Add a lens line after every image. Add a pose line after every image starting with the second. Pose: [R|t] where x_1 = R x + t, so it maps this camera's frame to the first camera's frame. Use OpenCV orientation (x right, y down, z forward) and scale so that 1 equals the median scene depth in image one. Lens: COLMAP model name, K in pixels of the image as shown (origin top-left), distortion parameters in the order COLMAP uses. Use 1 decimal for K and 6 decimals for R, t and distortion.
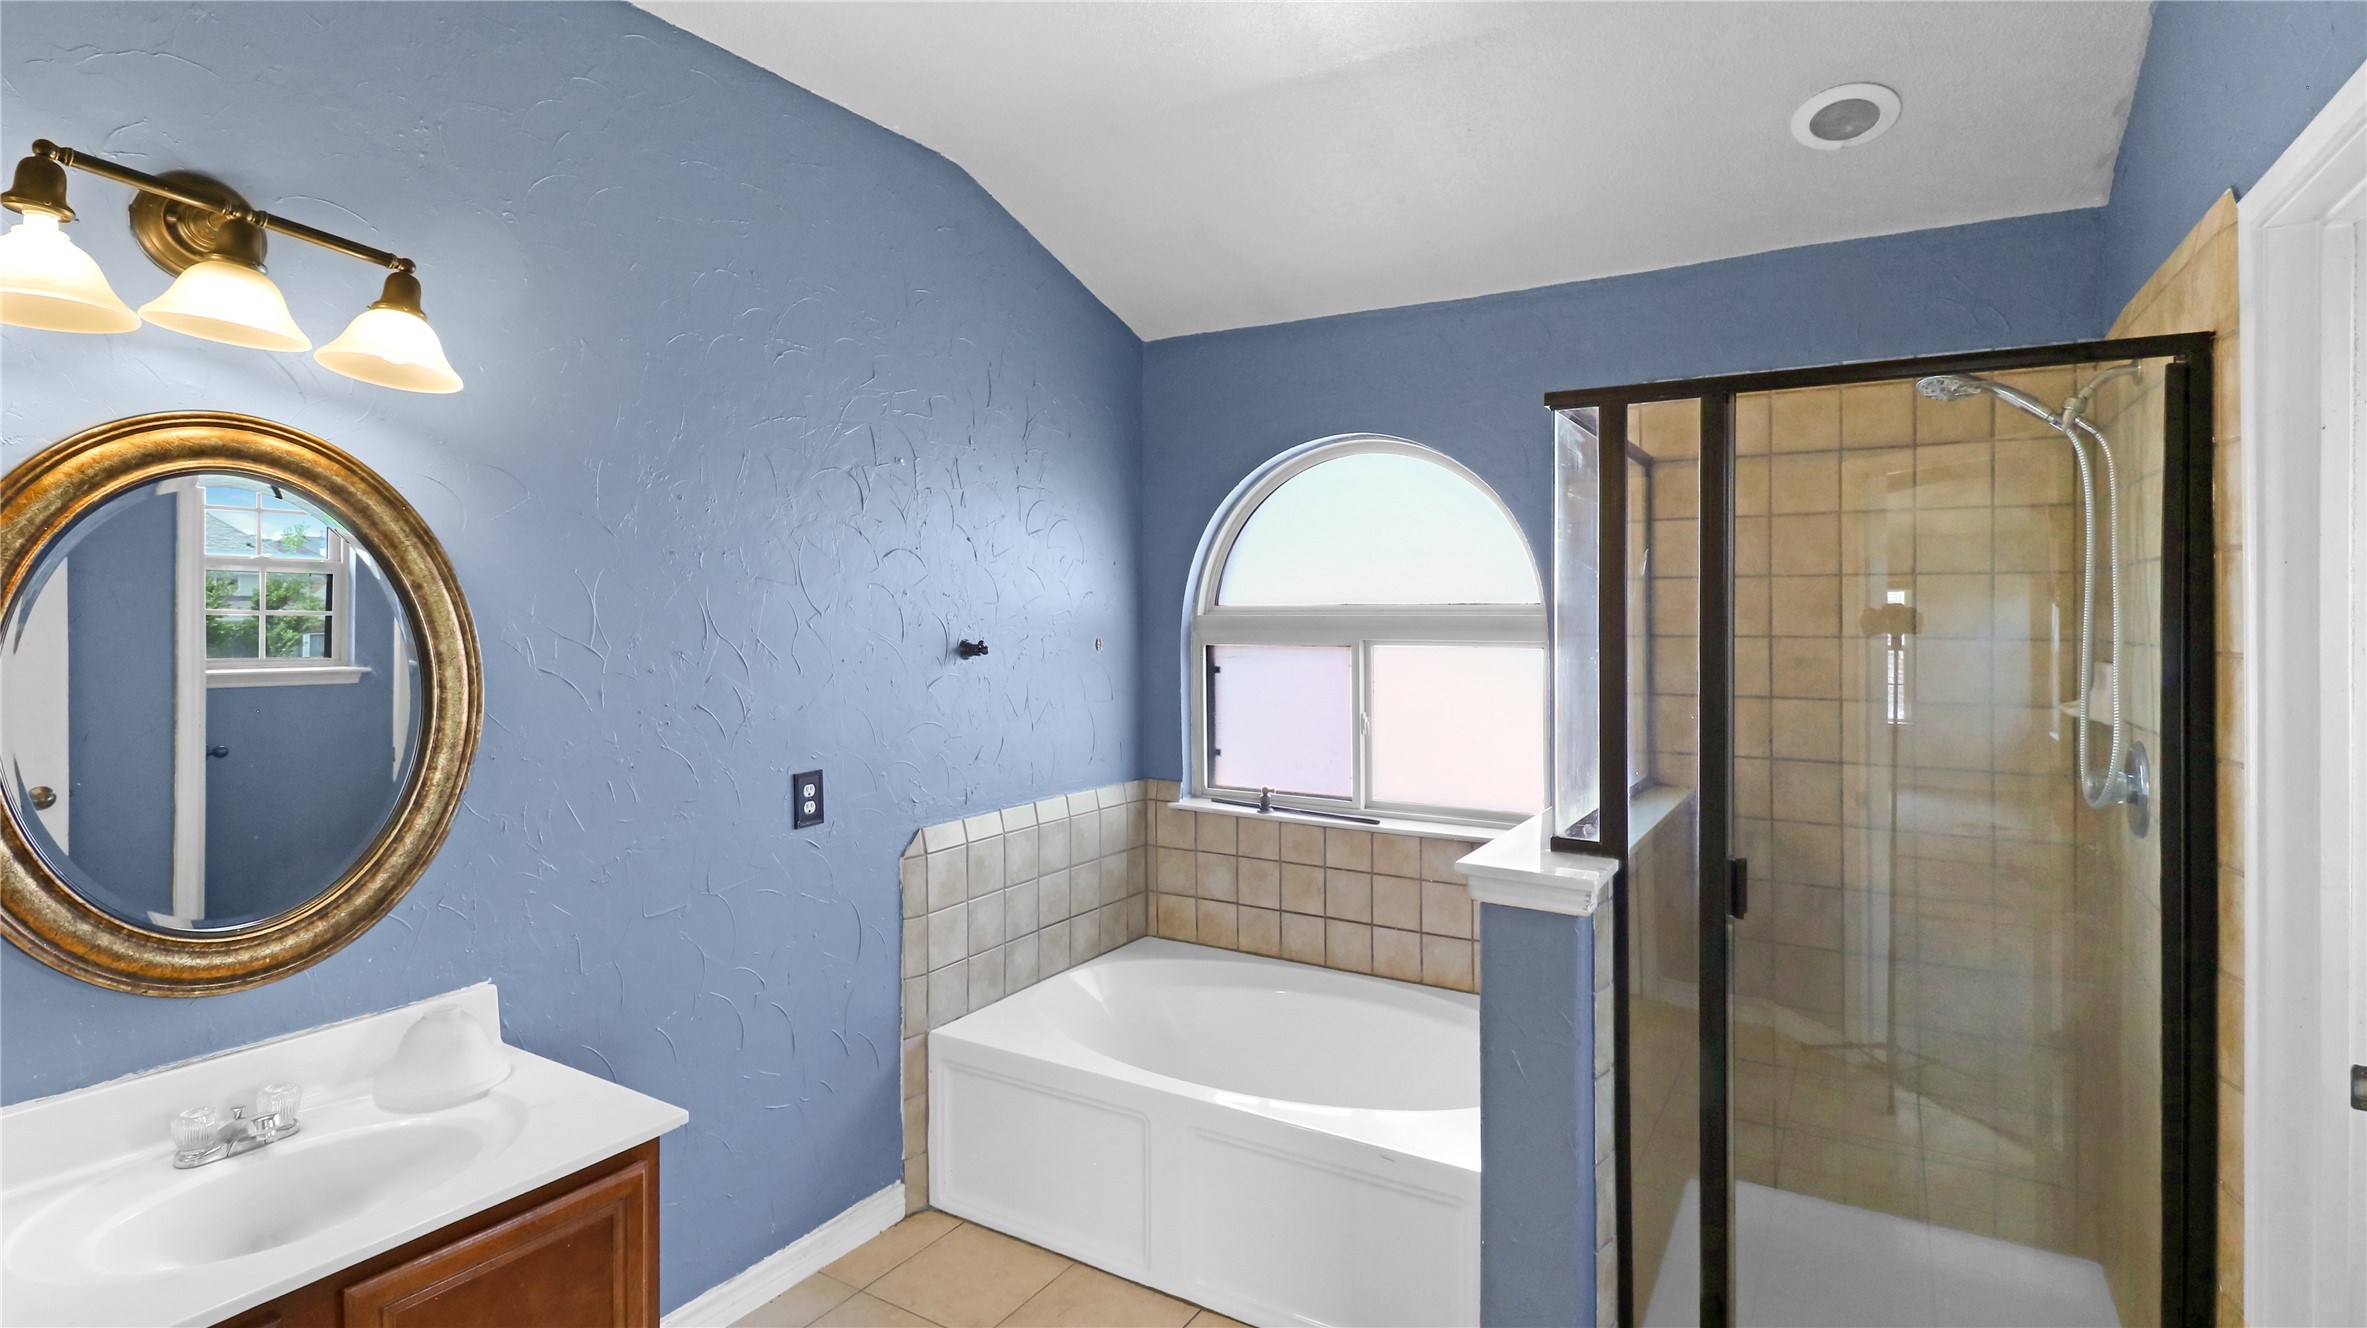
lens RADIAL K [[1150.5, 0, 1171.3], [0, 1150.5, 597.8], [0, 0, 1]] dist [-0.005955, -0.000998]
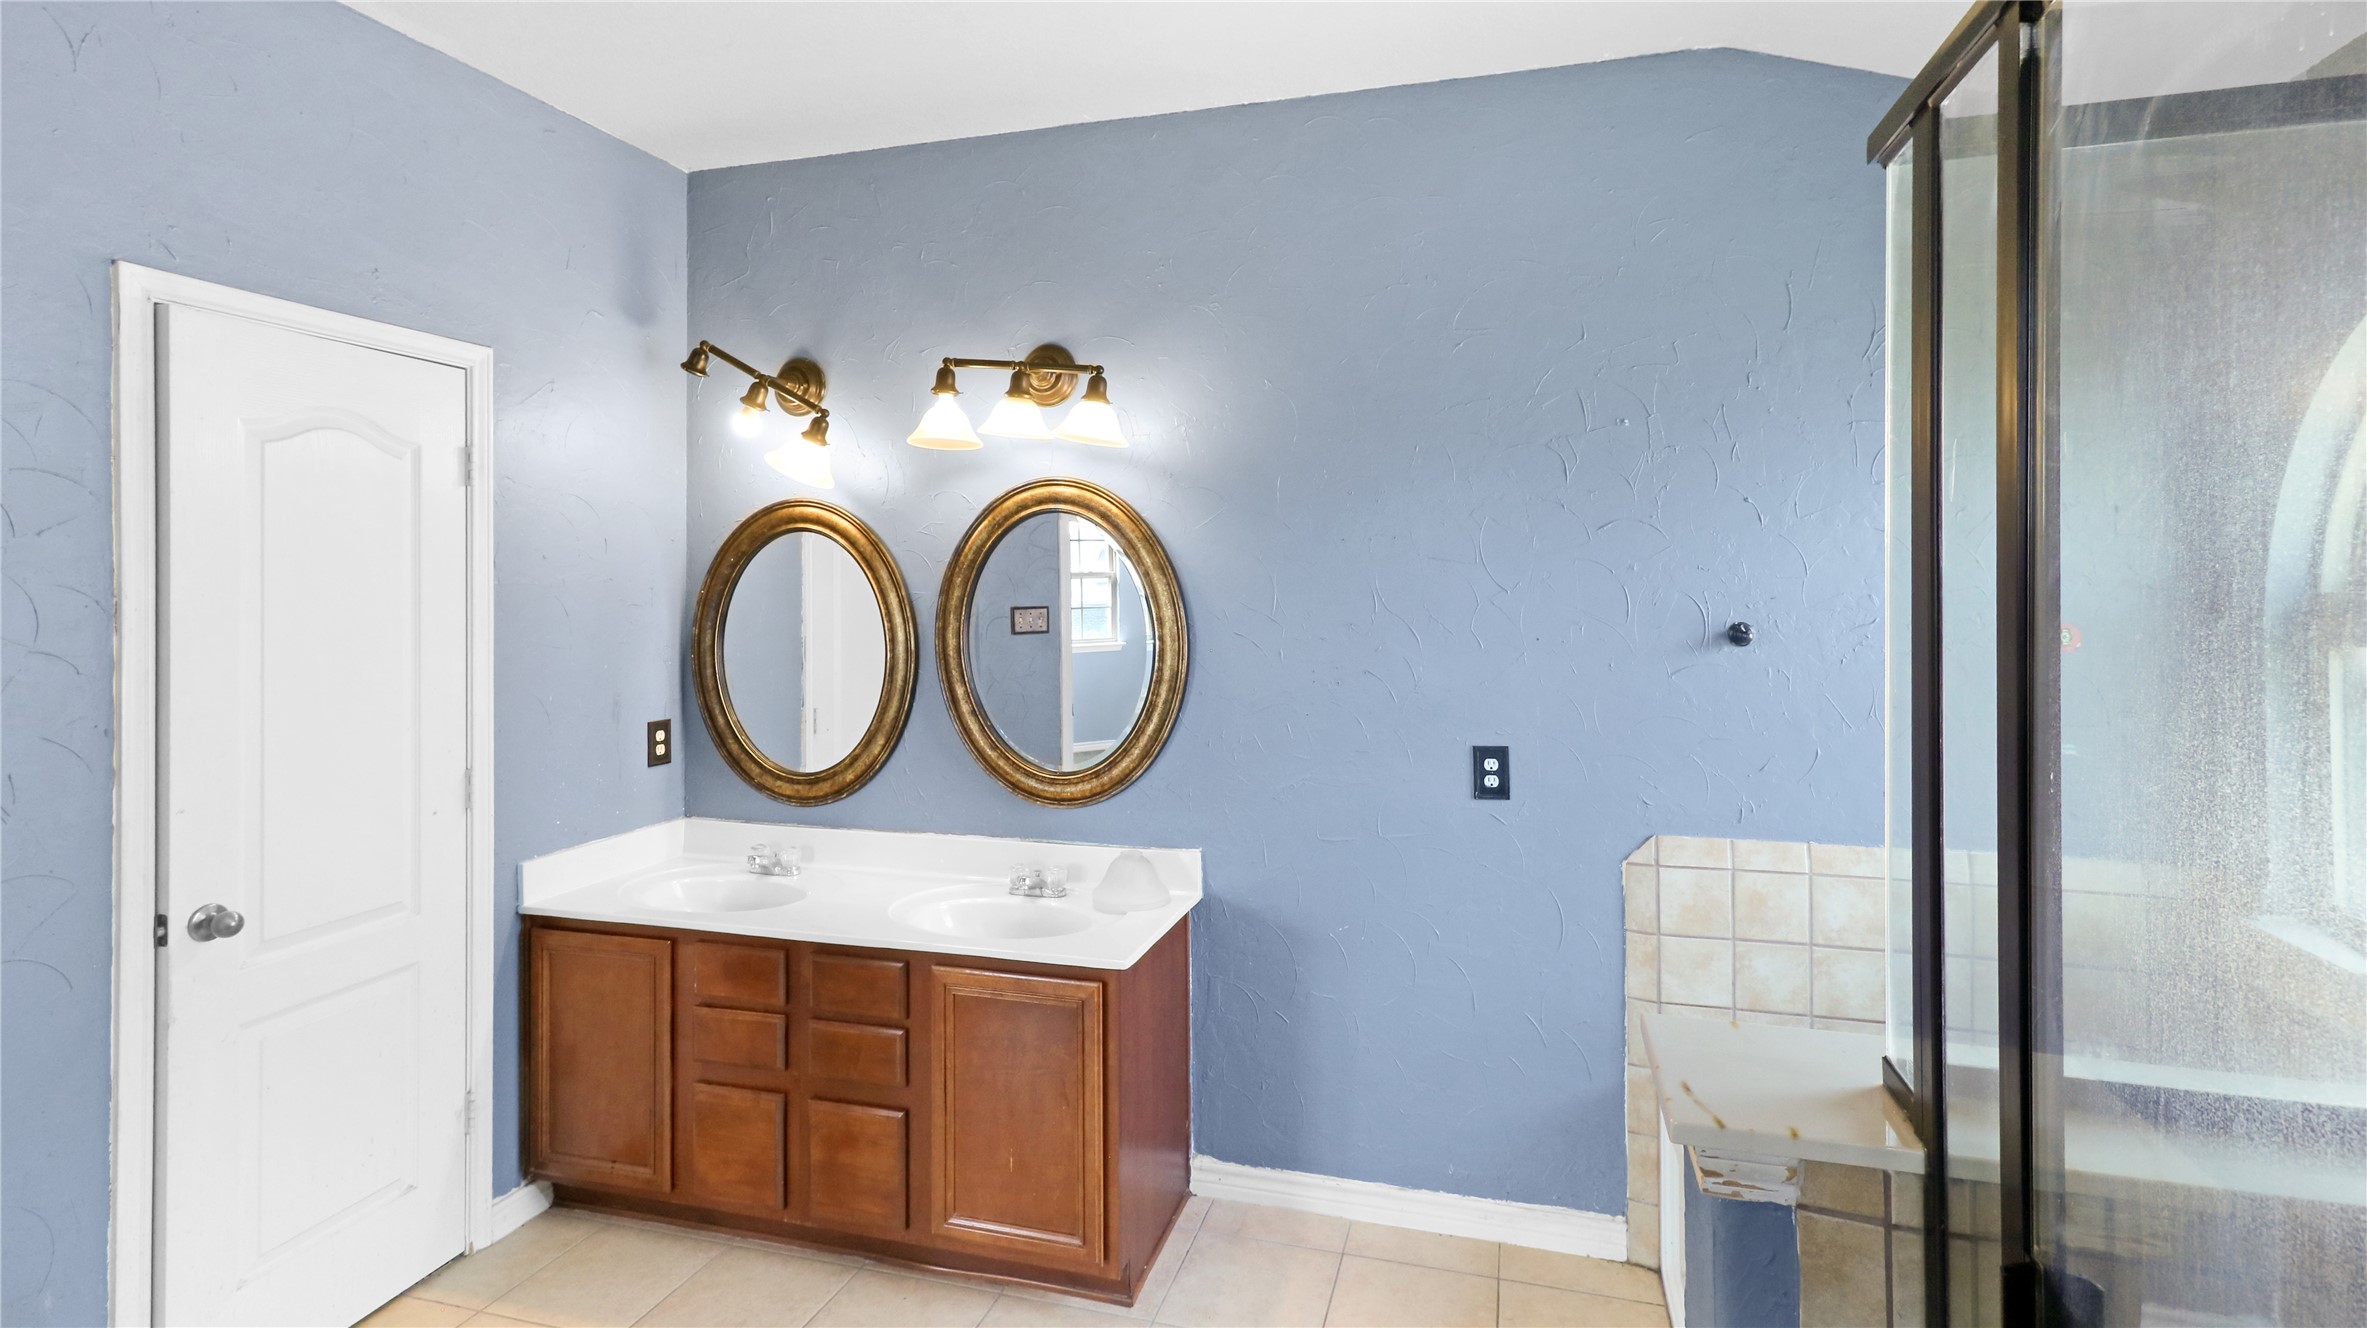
lens RADIAL K [[1126.5, 0, 1197.2], [0, 1126.5, 580.9], [0, 0, 1]] dist [0.015978, -0.000076]
pose [[0.273072, -0.005539, -0.961978, 0.582528], [0.016497, 0.999863, -0.001074, 0.001405], [0.961852, -0.015576, 0.273126, 0.480696]]
